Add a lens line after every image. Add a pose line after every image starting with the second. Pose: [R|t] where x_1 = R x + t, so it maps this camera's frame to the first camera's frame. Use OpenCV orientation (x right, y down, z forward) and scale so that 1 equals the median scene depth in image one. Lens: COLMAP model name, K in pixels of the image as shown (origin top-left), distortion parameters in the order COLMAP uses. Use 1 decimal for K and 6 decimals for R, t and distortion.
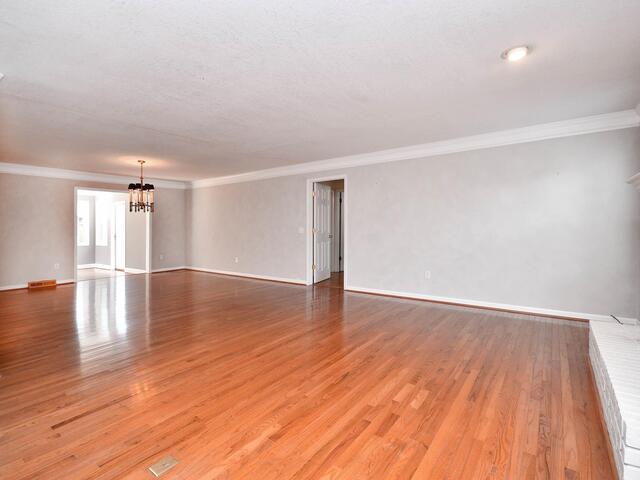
lens RADIAL K [[331.2, 0, 300.6], [0, 331.2, 231.4], [0, 0, 1]] dist [-0.000834, -0.008041]
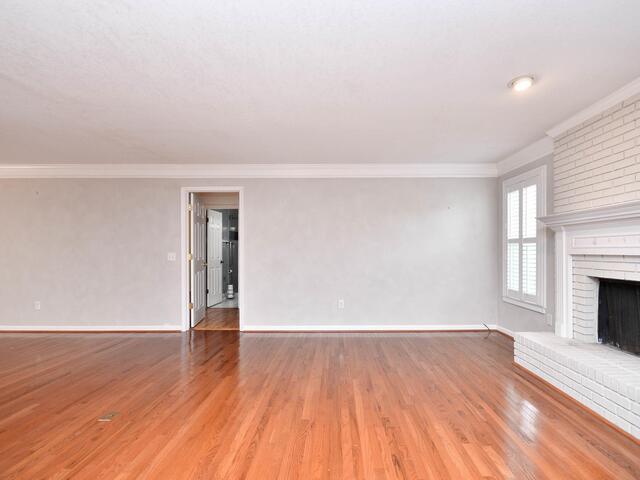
lens RADIAL K [[331.2, 0, 346.8], [0, 331.2, 255.0], [0, 0, 1]] dist [-0.000834, -0.008041]
pose [[0.778429, 0.001340, 0.627732, -0.212708], [0.001849, 0.999988, -0.004428, -0.003979], [-0.627731, 0.004607, 0.778417, 0.274094]]
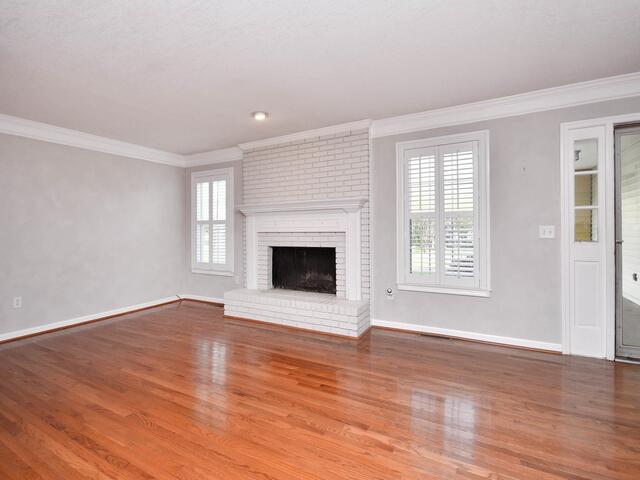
lens RADIAL K [[307.0, 0, 317.7], [0, 307.0, 234.3], [0, 0, 1]] dist [0.003102, -0.000154]
pose [[-0.150760, -0.004026, 0.988562, -0.393014], [0.026319, 0.999621, 0.008084, -0.003834], [-0.988220, 0.027236, -0.150597, 0.486857]]
